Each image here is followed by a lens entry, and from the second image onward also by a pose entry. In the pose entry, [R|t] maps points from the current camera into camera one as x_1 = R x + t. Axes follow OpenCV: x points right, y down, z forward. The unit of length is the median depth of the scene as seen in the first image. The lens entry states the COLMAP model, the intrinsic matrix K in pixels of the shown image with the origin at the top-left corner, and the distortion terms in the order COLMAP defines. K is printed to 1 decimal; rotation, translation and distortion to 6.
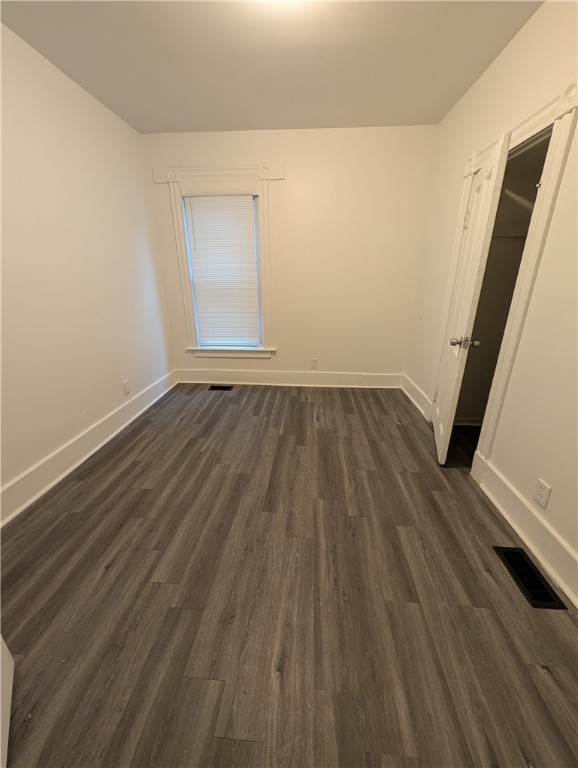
lens RADIAL K [[298.2, 0, 287.8], [0, 298.2, 383.6], [0, 0, 1]] dist [0.000981, -0.000408]
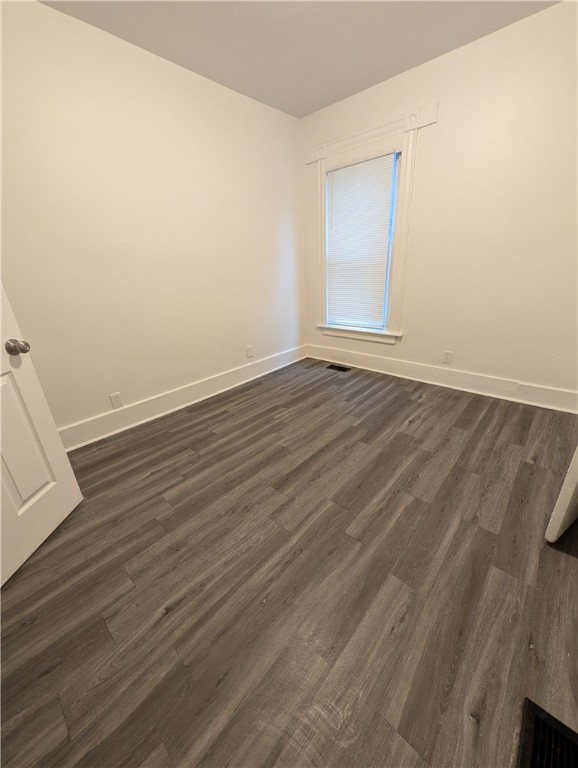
lens RADIAL K [[298.2, 0, 286.8], [0, 298.2, 382.0], [0, 0, 1]] dist [0.000981, -0.000408]
pose [[0.784721, 0.196964, -0.587722, 0.424368], [-0.170603, 0.980180, 0.100702, -0.019569], [0.595909, 0.021244, 0.802771, 0.199642]]
